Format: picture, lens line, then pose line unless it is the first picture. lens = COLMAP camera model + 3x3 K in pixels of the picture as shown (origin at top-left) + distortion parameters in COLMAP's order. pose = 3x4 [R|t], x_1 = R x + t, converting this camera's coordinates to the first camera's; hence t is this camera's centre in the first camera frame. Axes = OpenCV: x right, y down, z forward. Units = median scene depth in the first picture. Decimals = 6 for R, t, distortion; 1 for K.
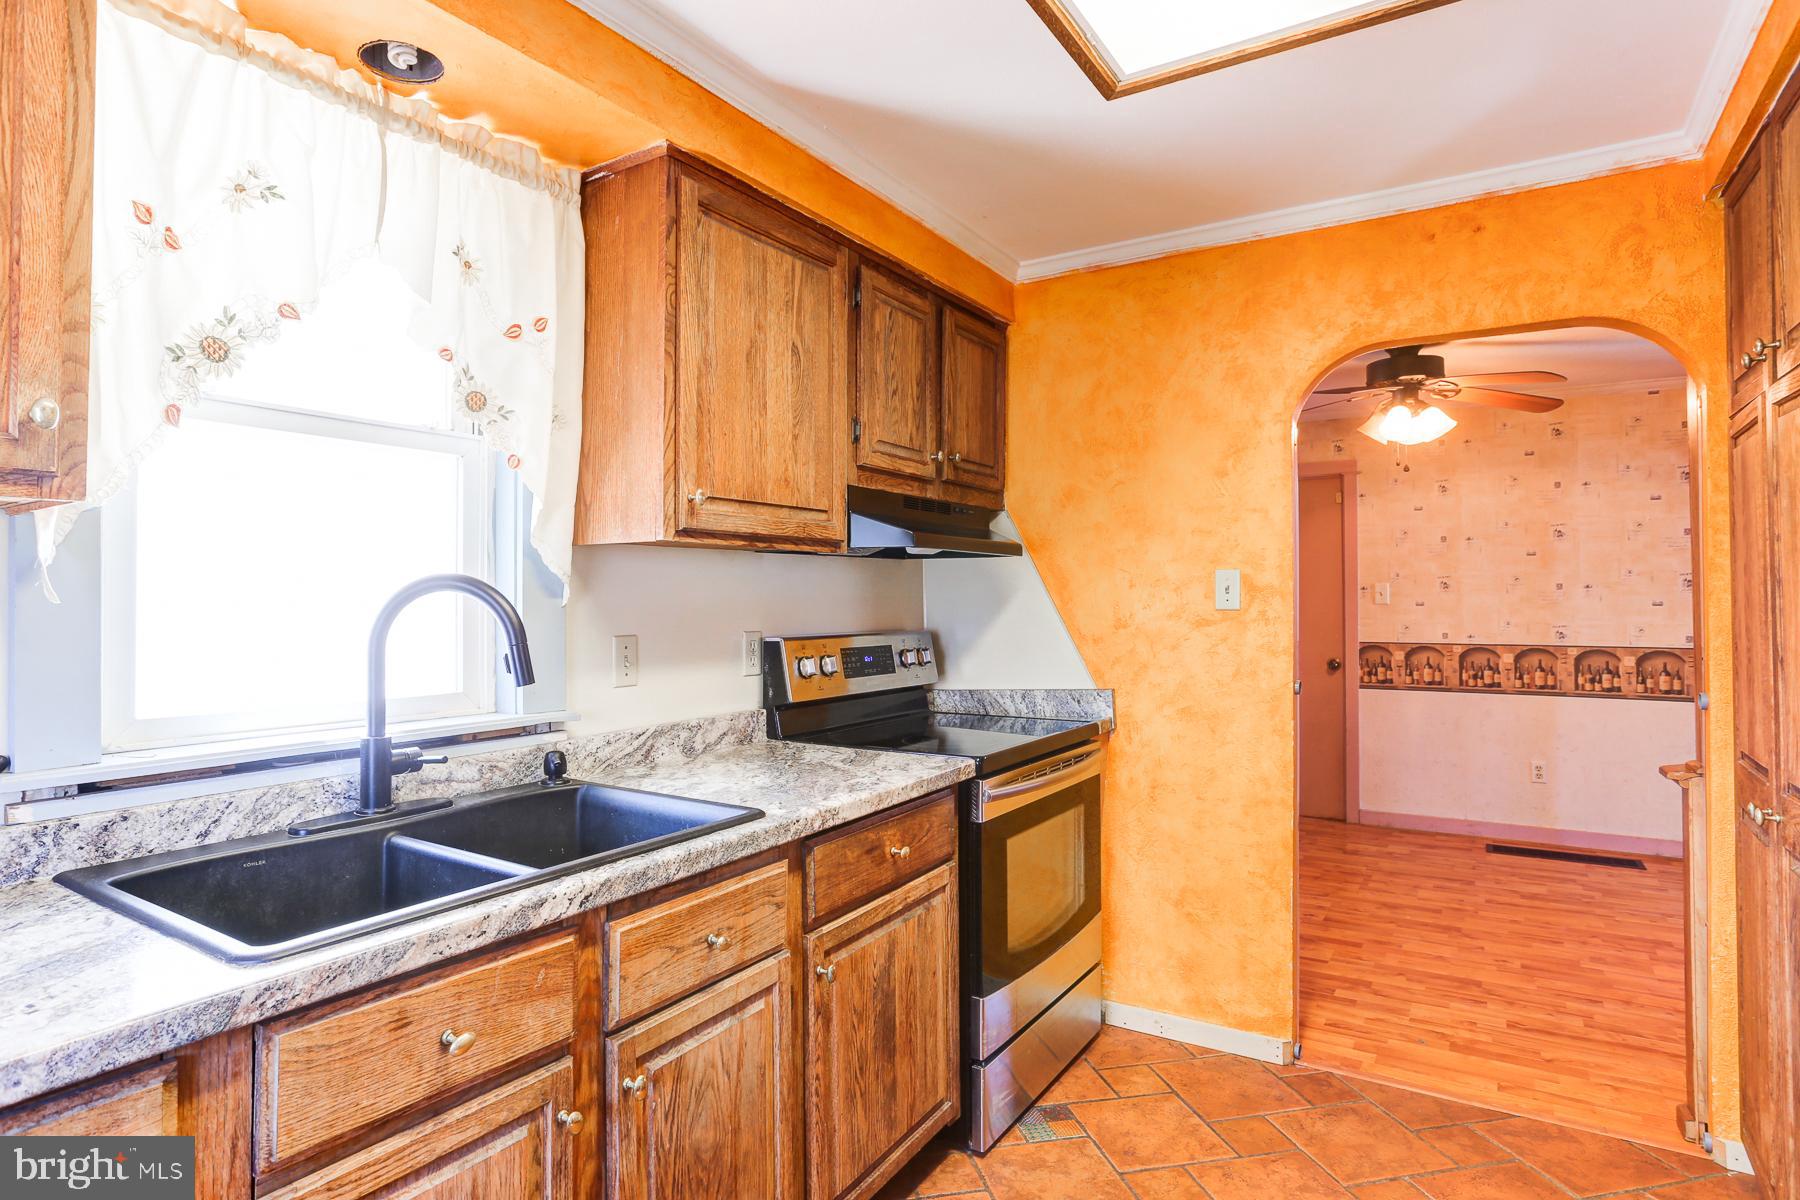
lens RADIAL K [[988.6, 0, 938.6], [0, 988.6, 579.3], [0, 0, 1]] dist [-0.040103, 0.030070]
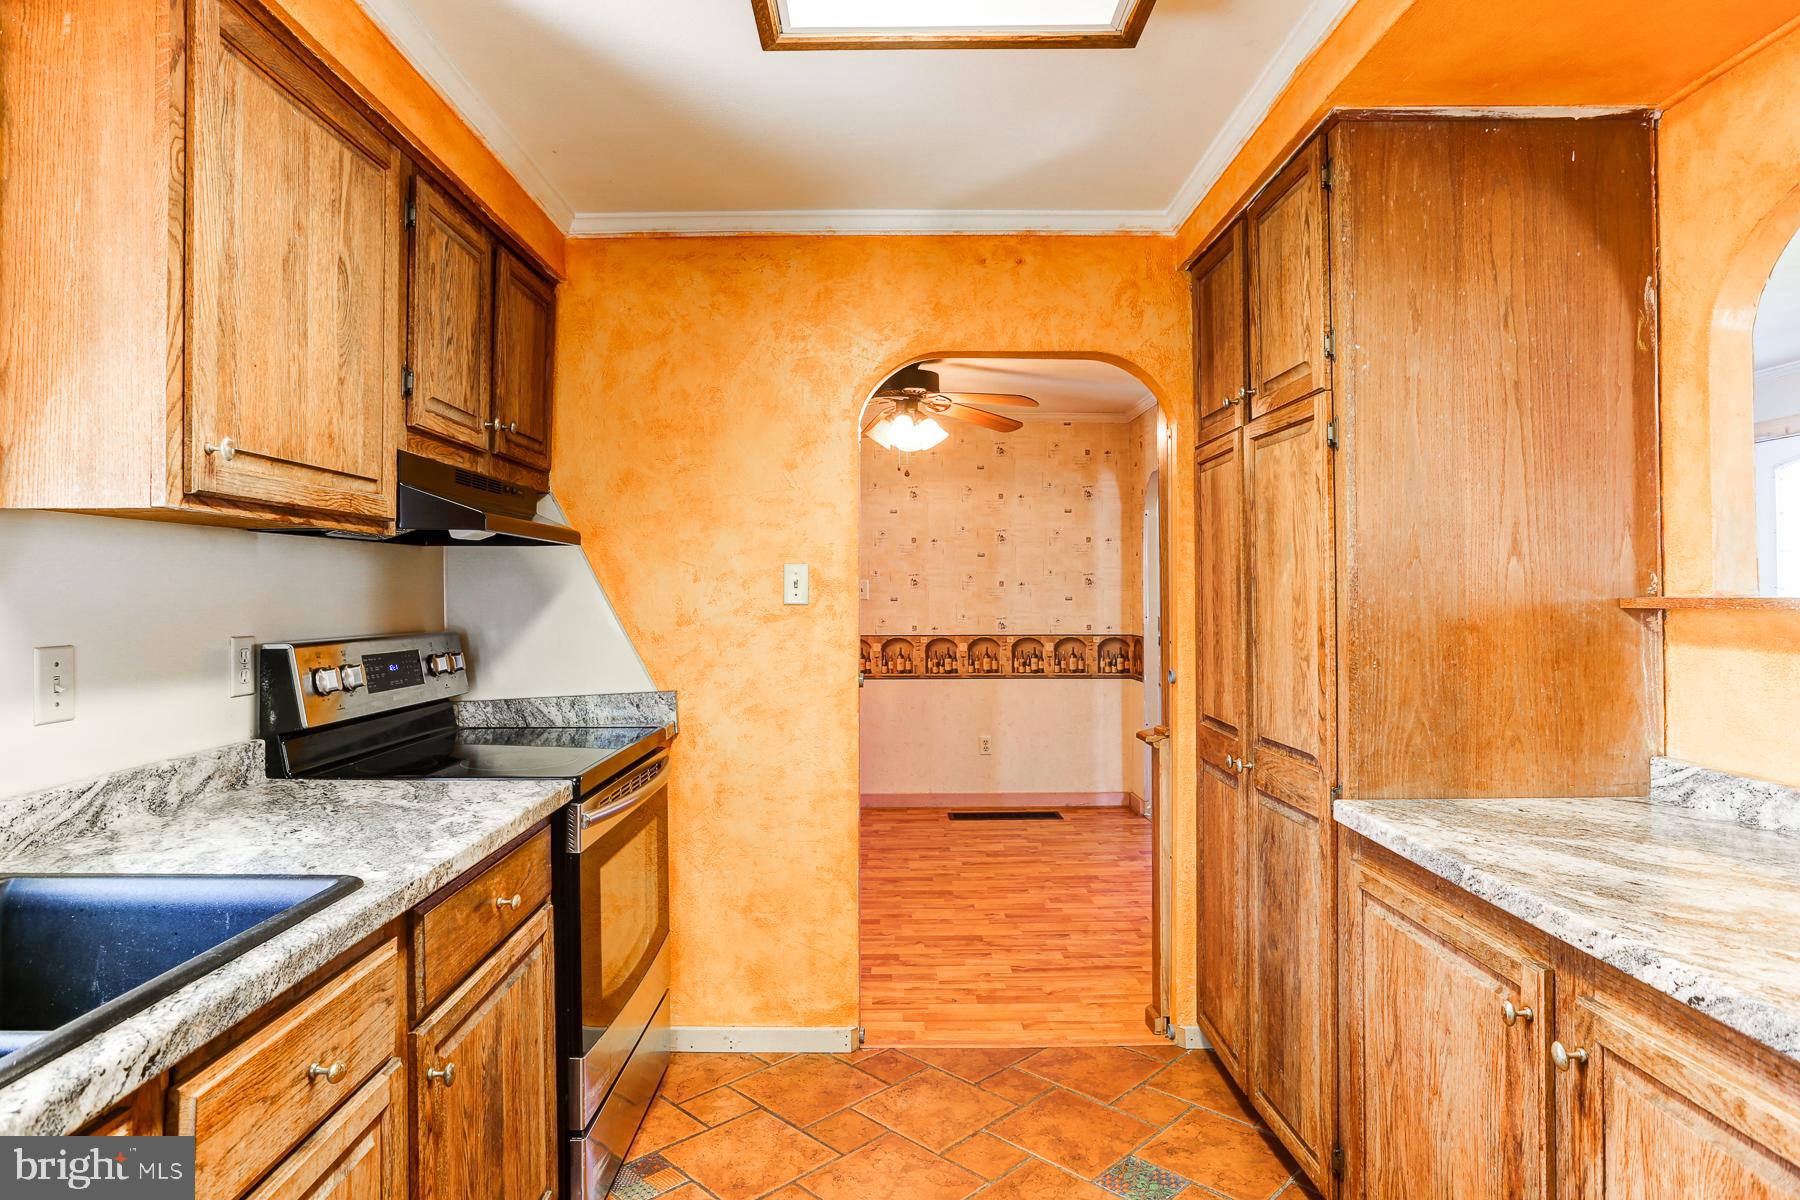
lens RADIAL K [[988.6, 0, 904.2], [0, 988.6, 580.1], [0, 0, 1]] dist [-0.040103, 0.030070]
pose [[0.855931, 0.006999, 0.517043, -0.139941], [-0.008726, 0.999962, 0.000908, 0.004976], [-0.517017, -0.005289, 0.855959, 0.107896]]
